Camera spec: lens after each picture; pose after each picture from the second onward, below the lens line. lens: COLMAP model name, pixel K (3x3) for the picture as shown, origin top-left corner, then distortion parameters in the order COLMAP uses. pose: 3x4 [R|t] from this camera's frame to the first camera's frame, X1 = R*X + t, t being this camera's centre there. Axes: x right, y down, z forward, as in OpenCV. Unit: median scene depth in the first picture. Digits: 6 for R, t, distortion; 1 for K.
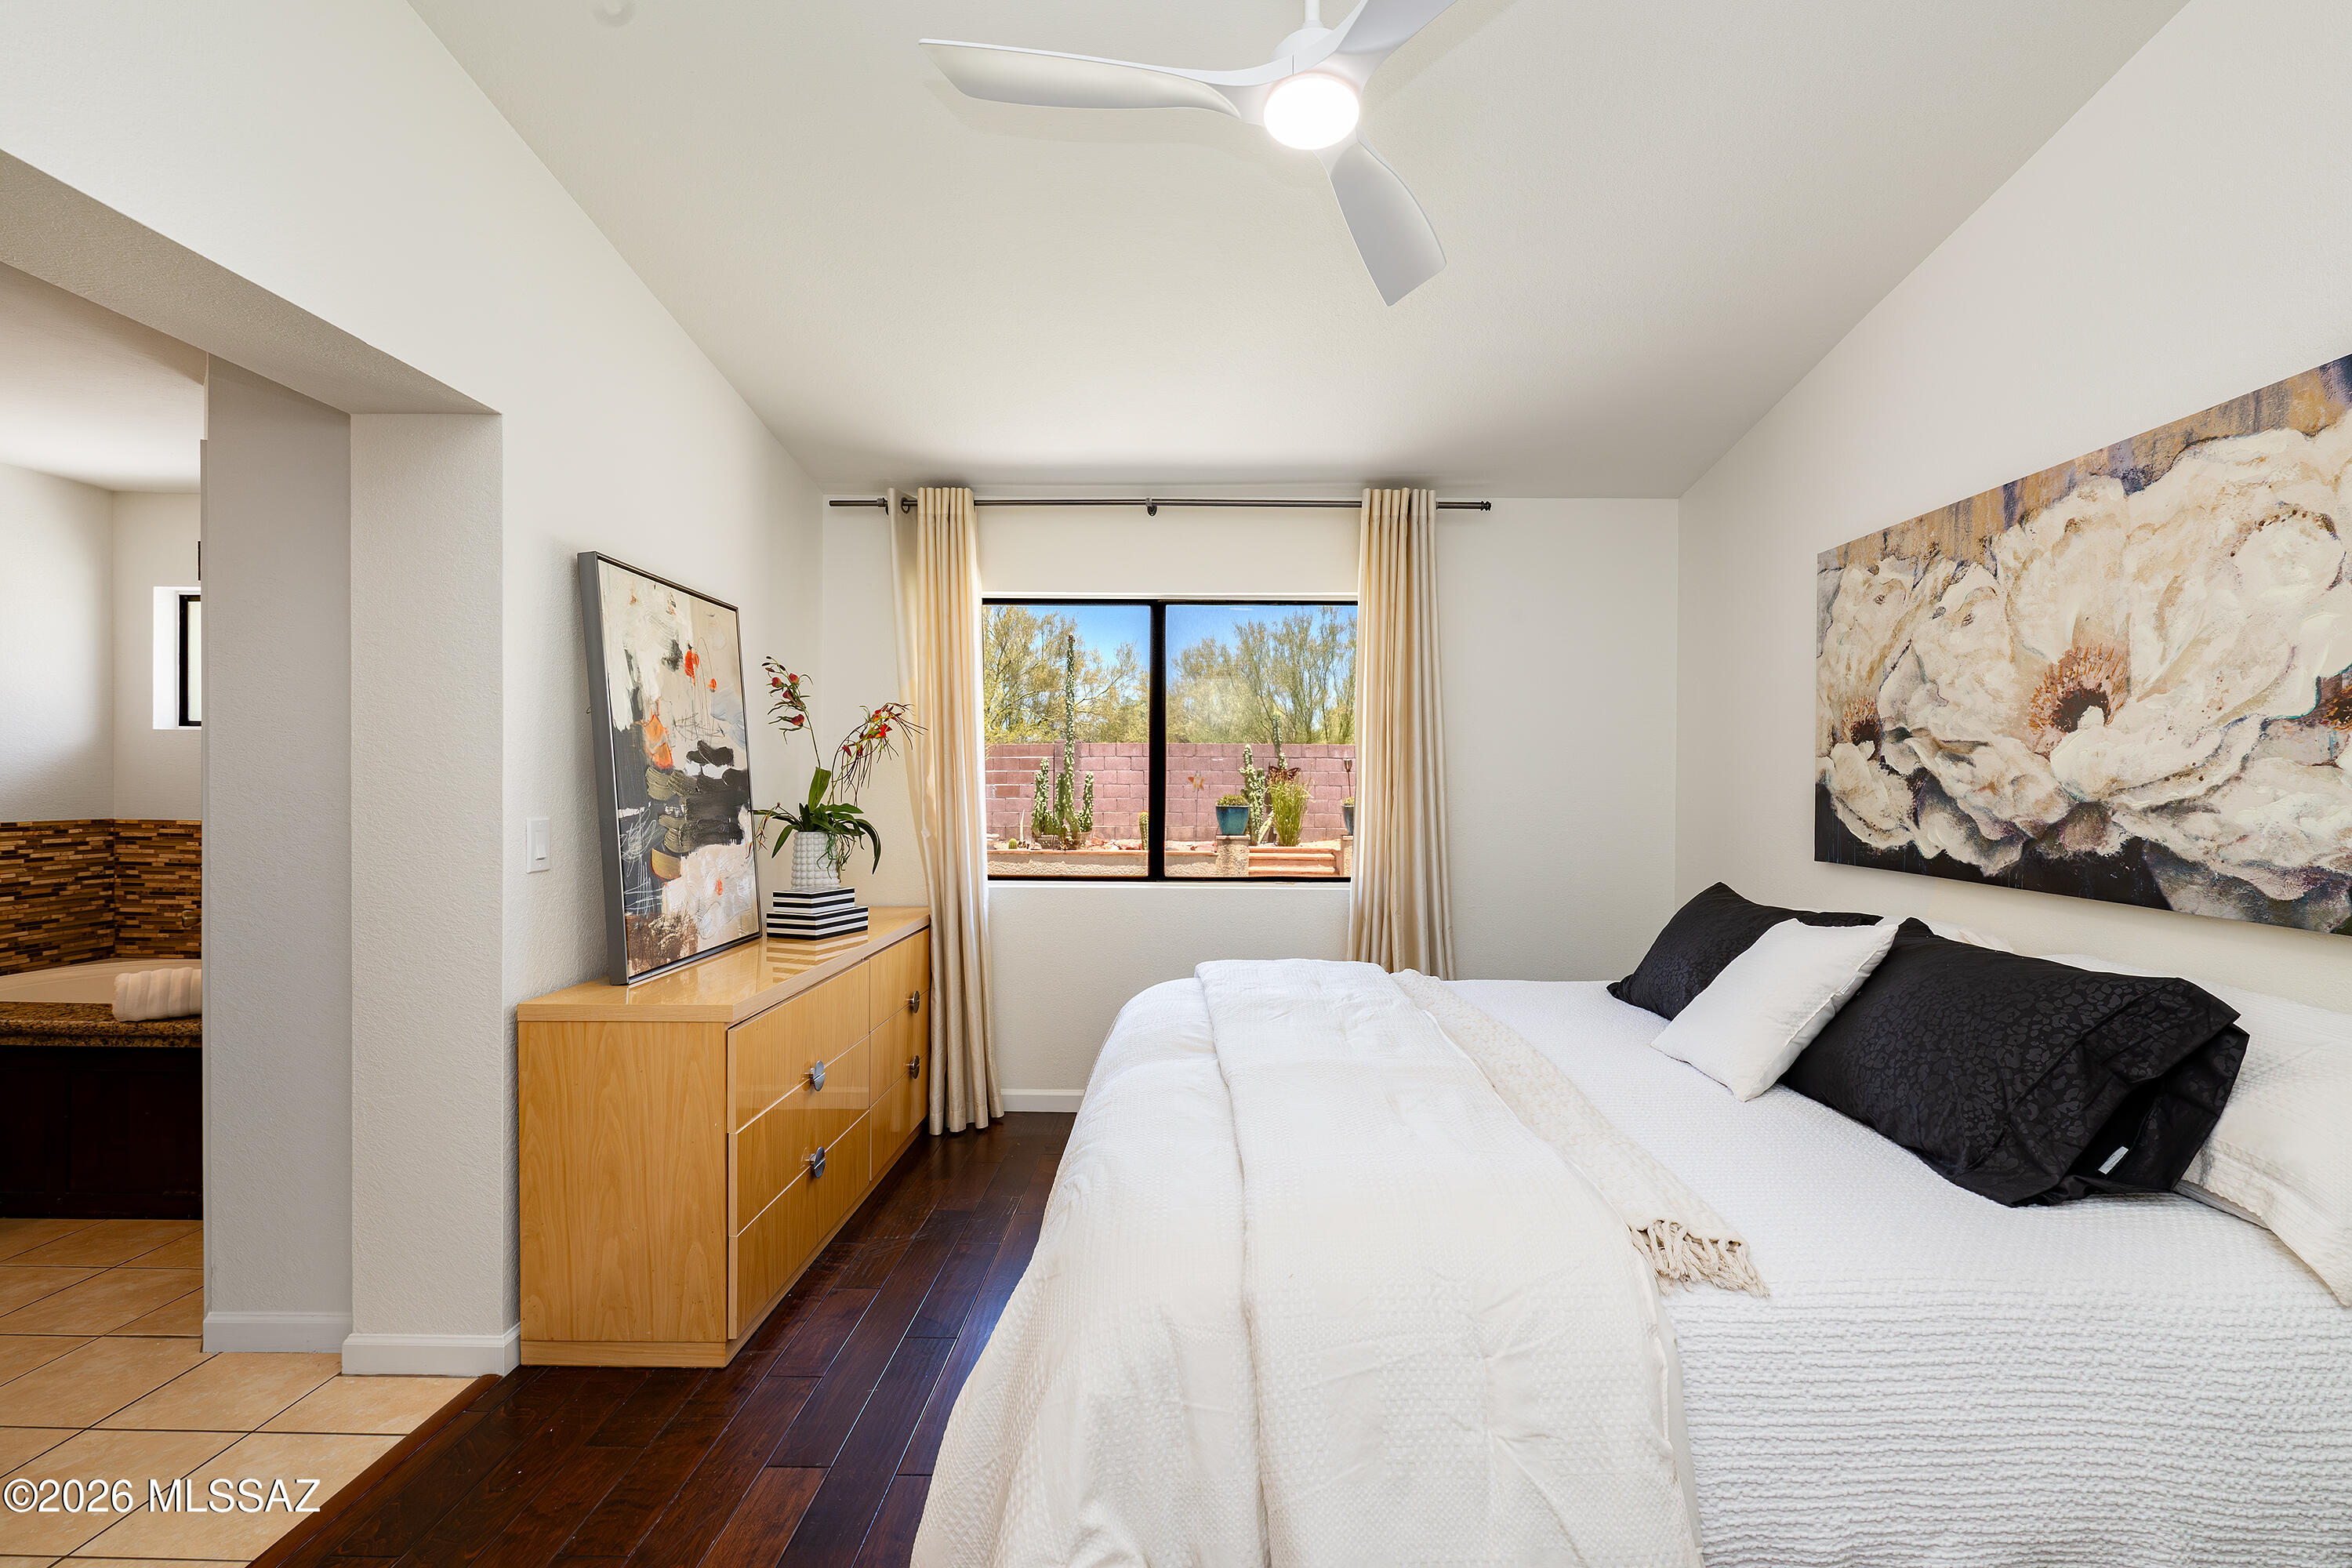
lens RADIAL K [[1042.4, 0, 1184.8], [0, 1042.4, 783.9], [0, 0, 1]] dist [0.000595, 0.000139]
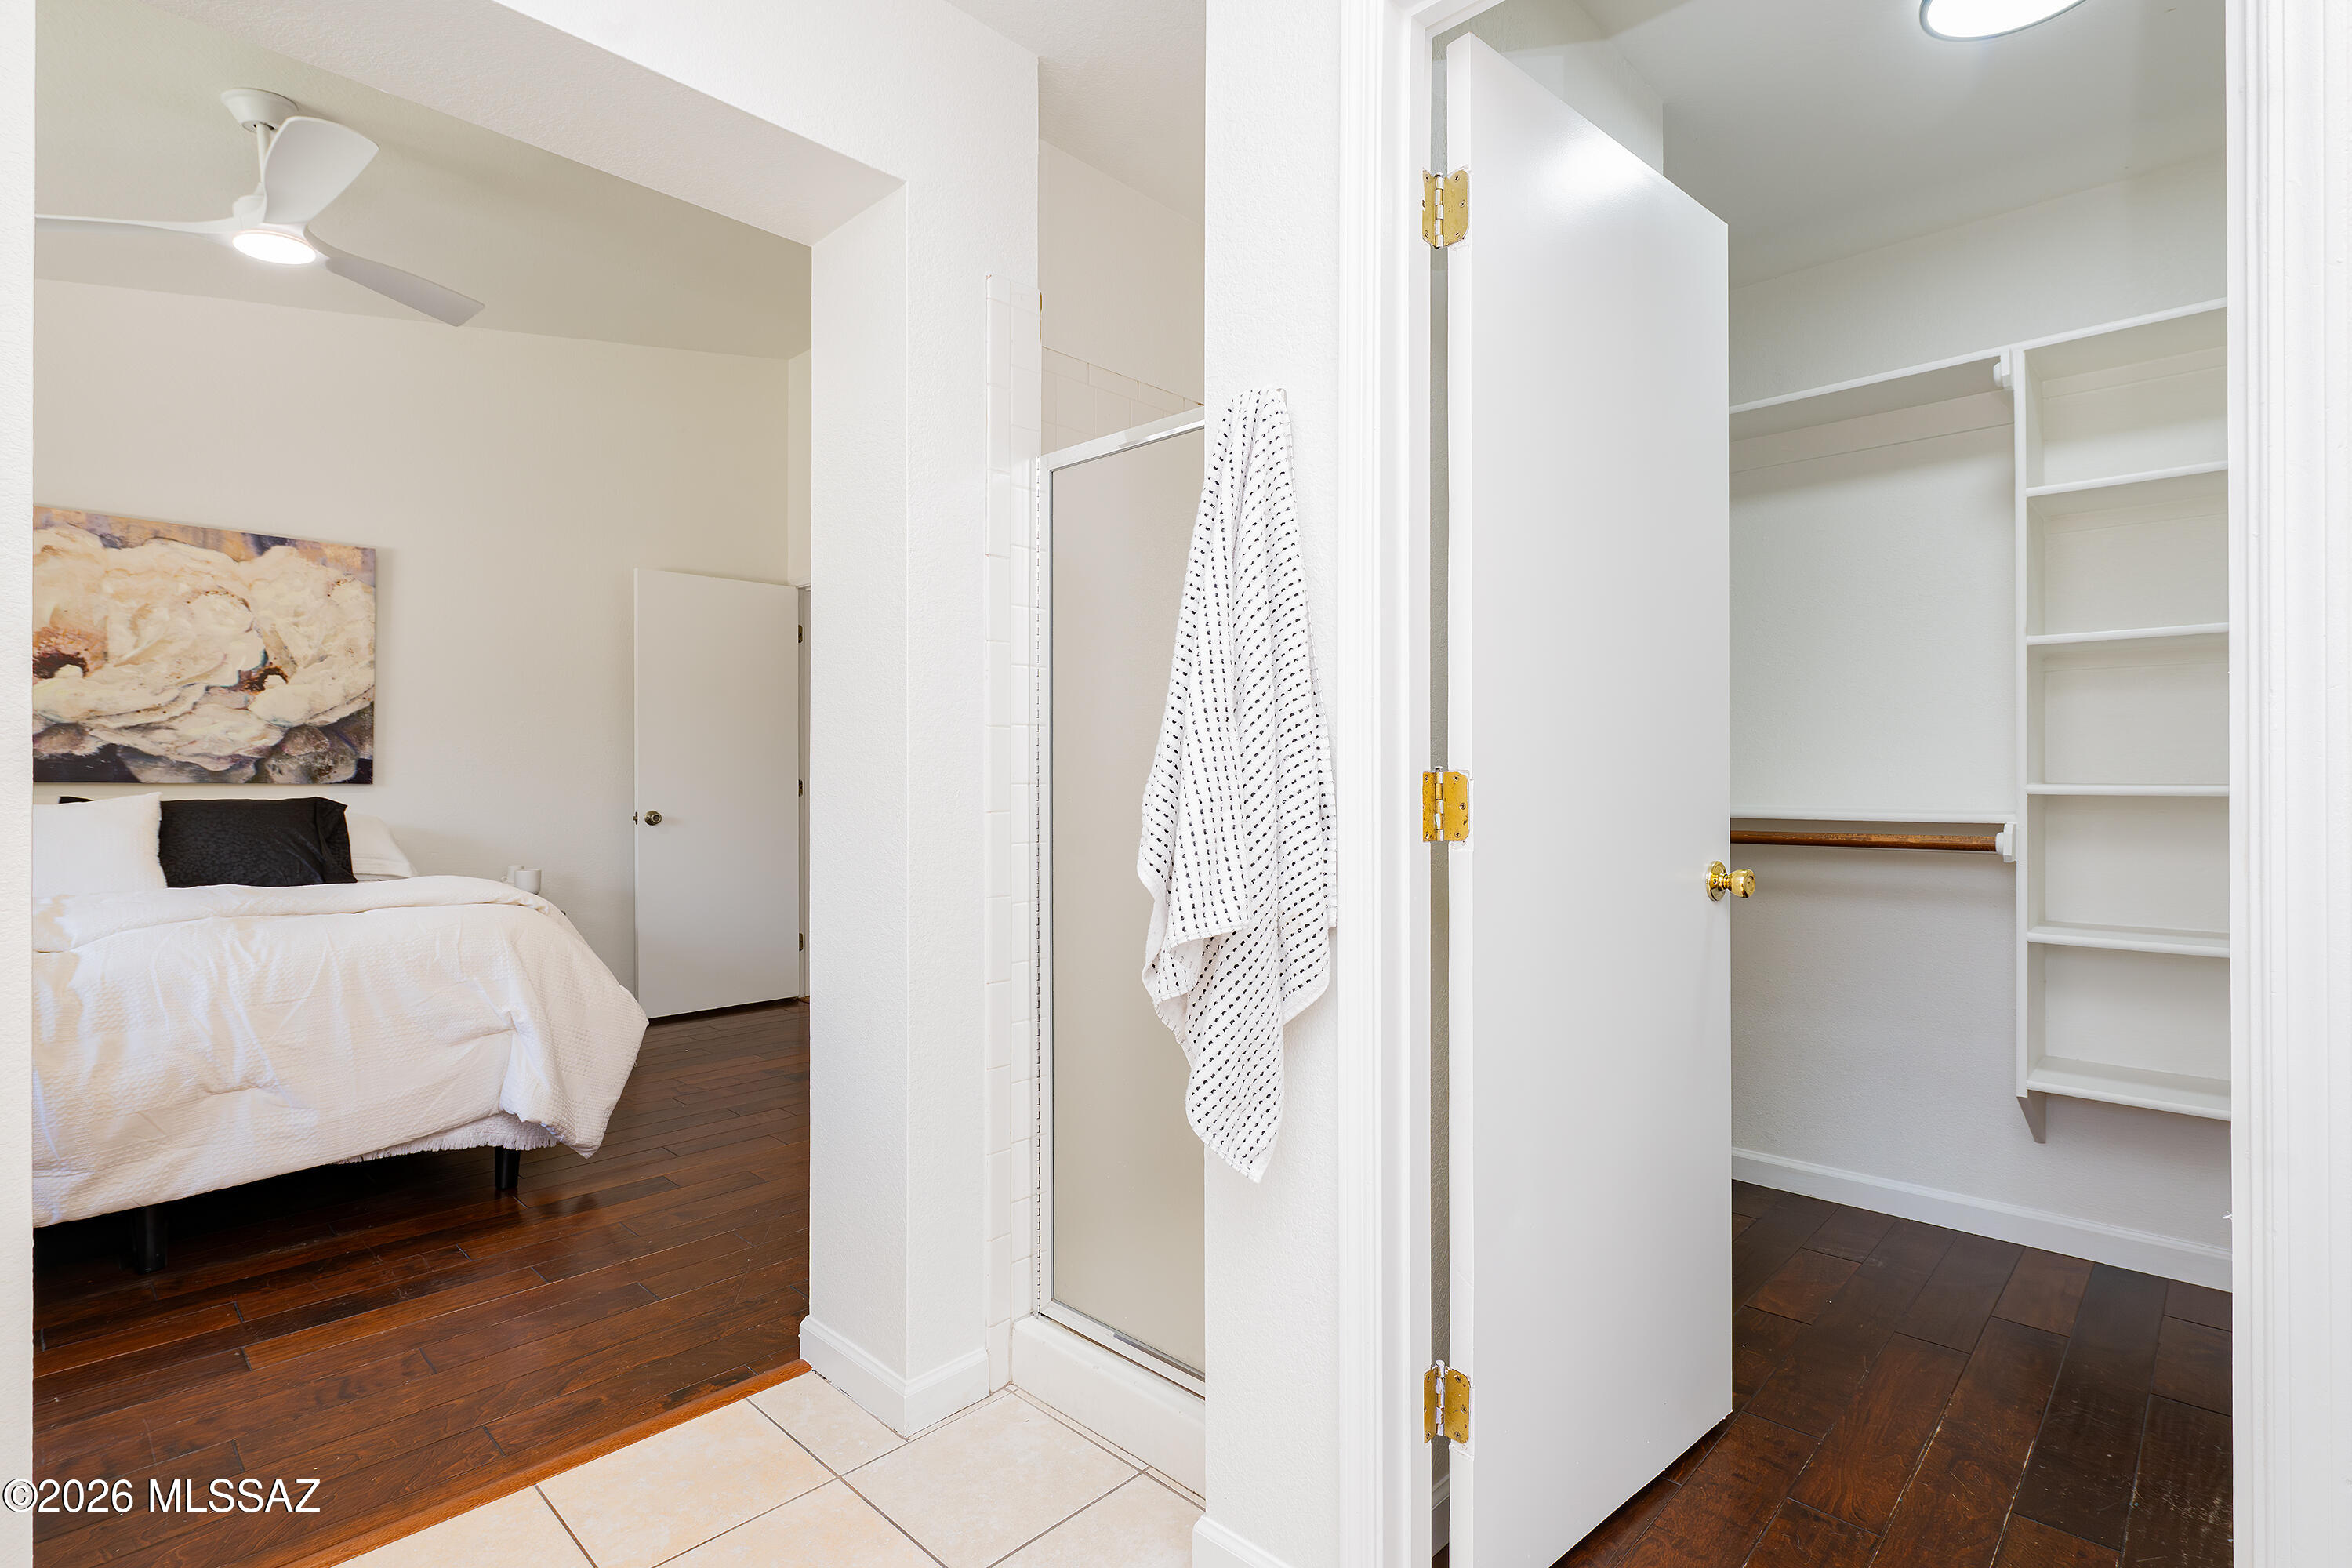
lens RADIAL K [[1133.2, 0, 1172.5], [0, 1133.2, 780.5], [0, 0, 1]] dist [-0.001255, -0.000167]
pose [[-0.728257, 0.001008, 0.685303, -1.808017], [0.000011, 0.999999, -0.001458, 0.123267], [-0.685304, -0.001054, -0.728256, 1.232255]]
